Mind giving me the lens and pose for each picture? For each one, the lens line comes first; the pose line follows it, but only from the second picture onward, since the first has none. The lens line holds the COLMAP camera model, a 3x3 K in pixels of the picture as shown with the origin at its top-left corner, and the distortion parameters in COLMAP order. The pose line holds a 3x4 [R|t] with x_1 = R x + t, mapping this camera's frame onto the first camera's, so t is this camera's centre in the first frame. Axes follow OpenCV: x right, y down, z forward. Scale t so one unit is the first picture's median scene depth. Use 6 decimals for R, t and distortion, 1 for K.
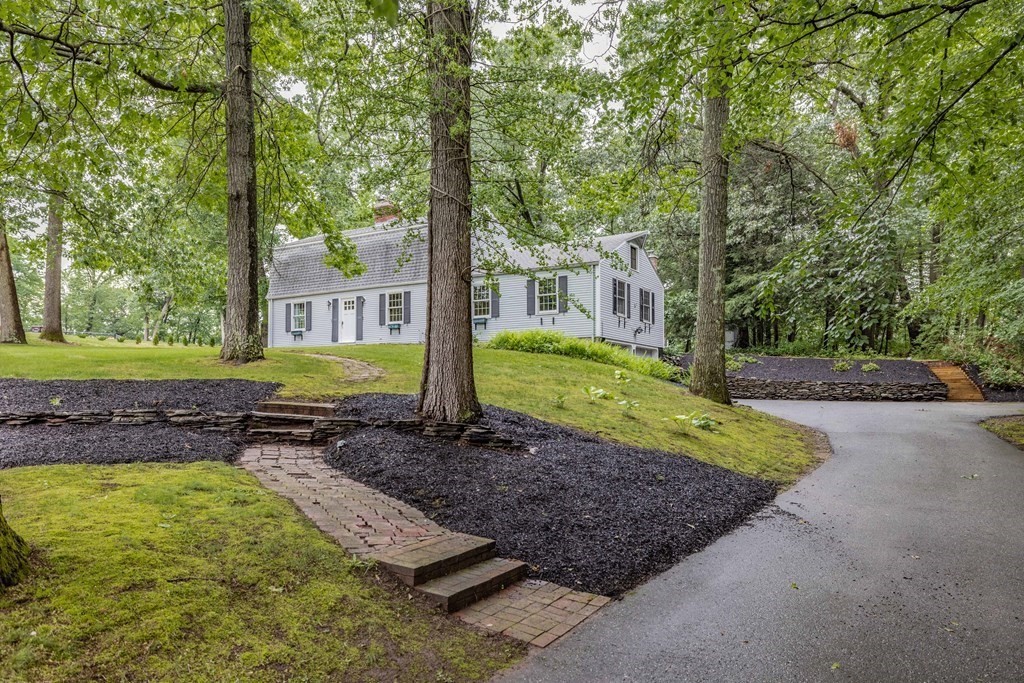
lens RADIAL K [[692.5, 0, 513.4], [0, 692.5, 378.0], [0, 0, 1]] dist [-0.004306, -0.001232]
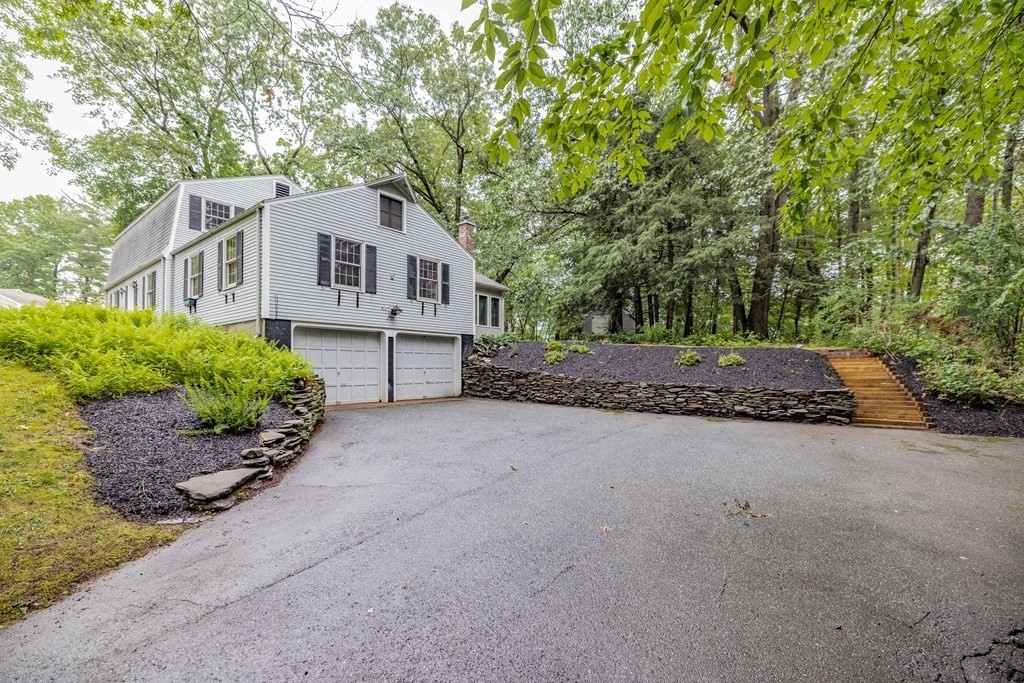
lens RADIAL K [[440.3, 0, 512.3], [0, 440.3, 360.7], [0, 0, 1]] dist [-0.009246, 0.000246]
pose [[0.990824, -0.003583, -0.135114, 0.392788], [0.004251, 0.999980, 0.004656, -0.019066], [0.135095, -0.005187, 0.990819, 0.597948]]
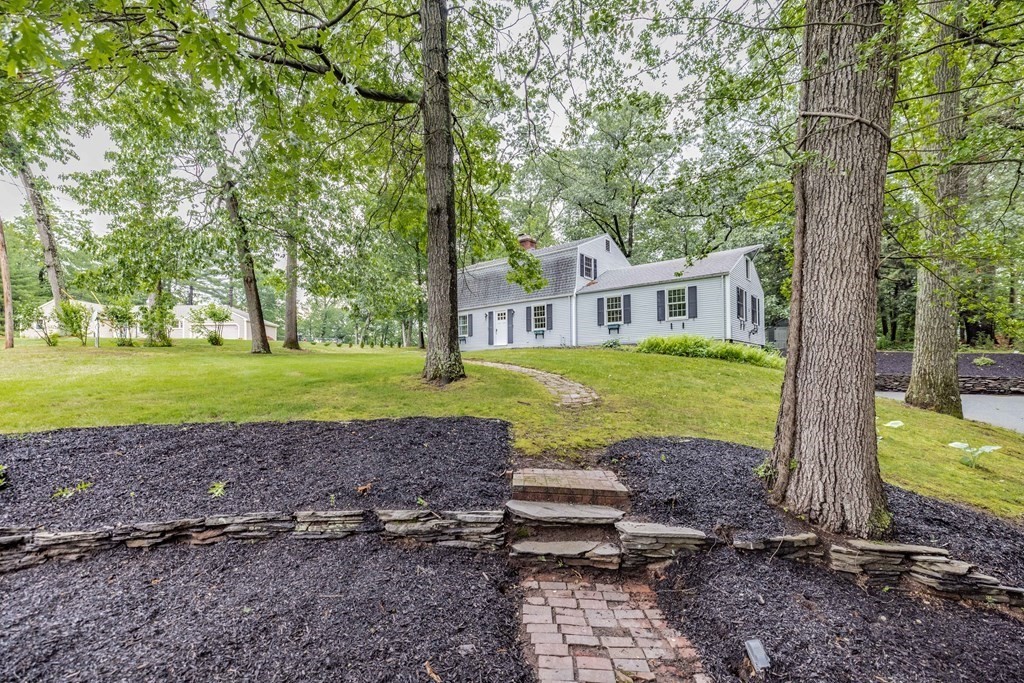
lens RADIAL K [[440.3, 0, 506.6], [0, 440.3, 368.7], [0, 0, 1]] dist [-0.009246, 0.000246]
pose [[0.986929, -0.008526, -0.160927, -0.115804], [0.012147, 0.999694, 0.021533, -0.029733], [0.160694, -0.023206, 0.986731, 0.226501]]
